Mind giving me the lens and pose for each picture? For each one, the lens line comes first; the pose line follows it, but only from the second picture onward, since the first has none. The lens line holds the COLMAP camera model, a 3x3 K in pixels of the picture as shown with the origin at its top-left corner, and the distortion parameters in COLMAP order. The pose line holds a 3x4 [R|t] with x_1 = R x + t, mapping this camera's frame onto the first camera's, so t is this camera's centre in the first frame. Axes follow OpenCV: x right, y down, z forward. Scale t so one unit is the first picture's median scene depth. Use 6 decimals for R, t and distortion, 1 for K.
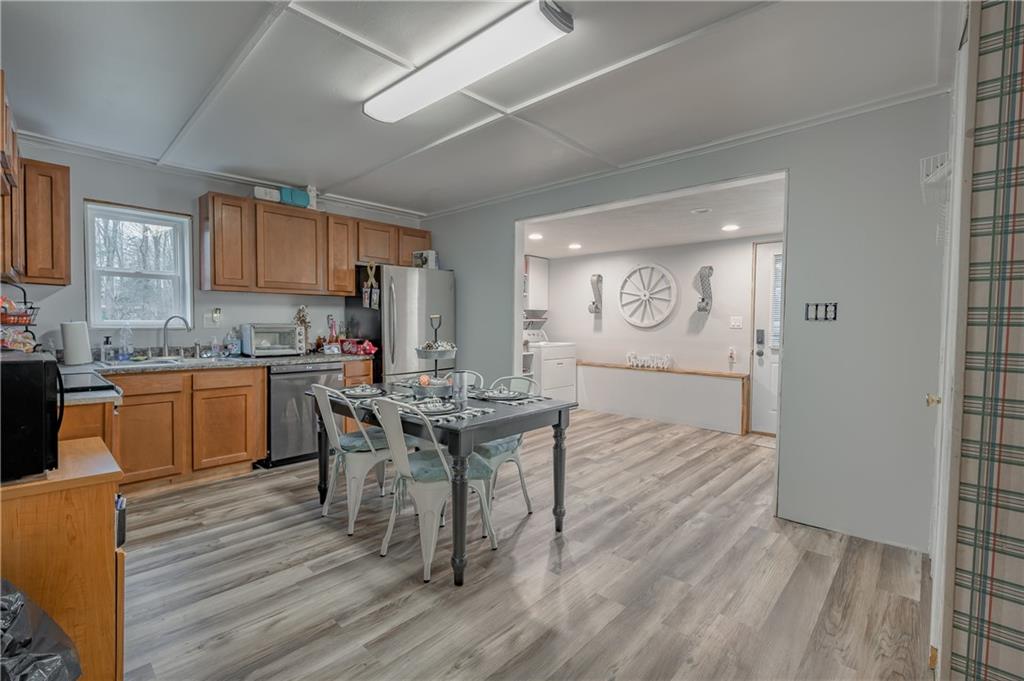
lens RADIAL K [[449.3, 0, 512.6], [0, 449.3, 337.0], [0, 0, 1]] dist [-0.003034, -0.000657]
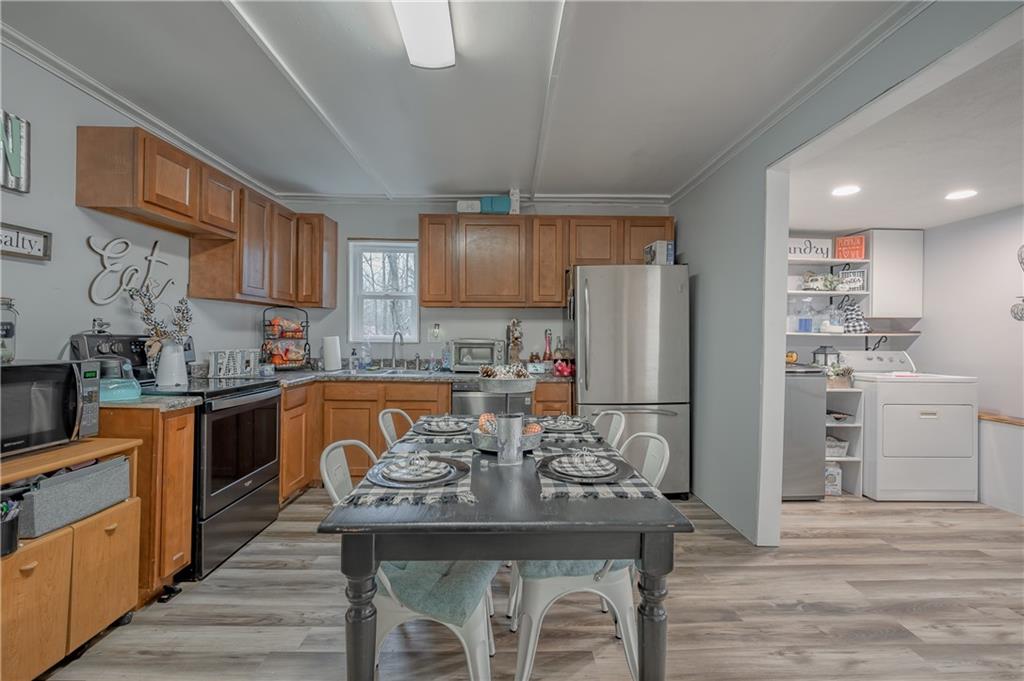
lens RADIAL K [[449.3, 0, 509.9], [0, 449.3, 339.2], [0, 0, 1]] dist [-0.003034, -0.000657]
pose [[0.698440, 0.001581, -0.715667, 0.221014], [-0.026492, 0.999369, -0.023647, -0.008062], [0.715178, 0.035476, 0.698041, 0.393327]]
